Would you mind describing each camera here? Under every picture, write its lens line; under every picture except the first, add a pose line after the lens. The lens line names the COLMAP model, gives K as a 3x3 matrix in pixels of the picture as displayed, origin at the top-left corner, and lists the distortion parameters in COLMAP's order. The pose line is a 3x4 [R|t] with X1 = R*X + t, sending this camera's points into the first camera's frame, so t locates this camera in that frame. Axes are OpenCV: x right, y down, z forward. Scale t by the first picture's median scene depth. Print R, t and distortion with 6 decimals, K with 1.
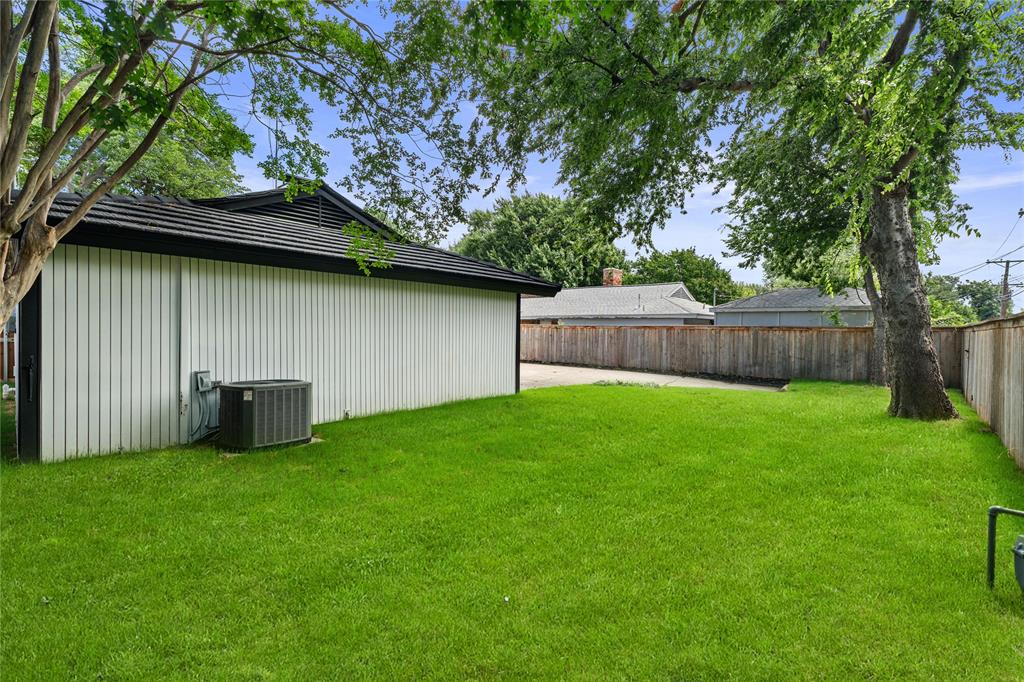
lens RADIAL K [[439.0, 0, 516.2], [0, 439.0, 346.9], [0, 0, 1]] dist [0.005768, 0.000147]
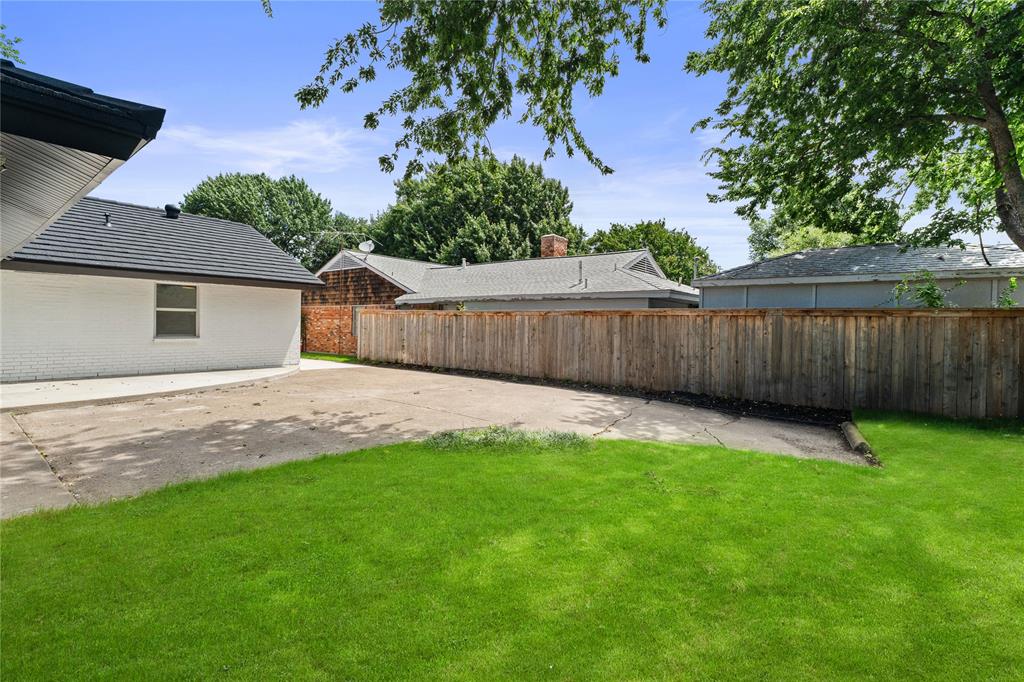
lens RADIAL K [[460.4, 0, 507.6], [0, 460.4, 330.6], [0, 0, 1]] dist [0.000789, -0.000042]
pose [[0.998298, 0.002412, 0.058277, 0.163988], [-0.001031, 0.999718, -0.023712, -0.005983], [-0.058317, 0.023611, 0.998019, 0.413052]]
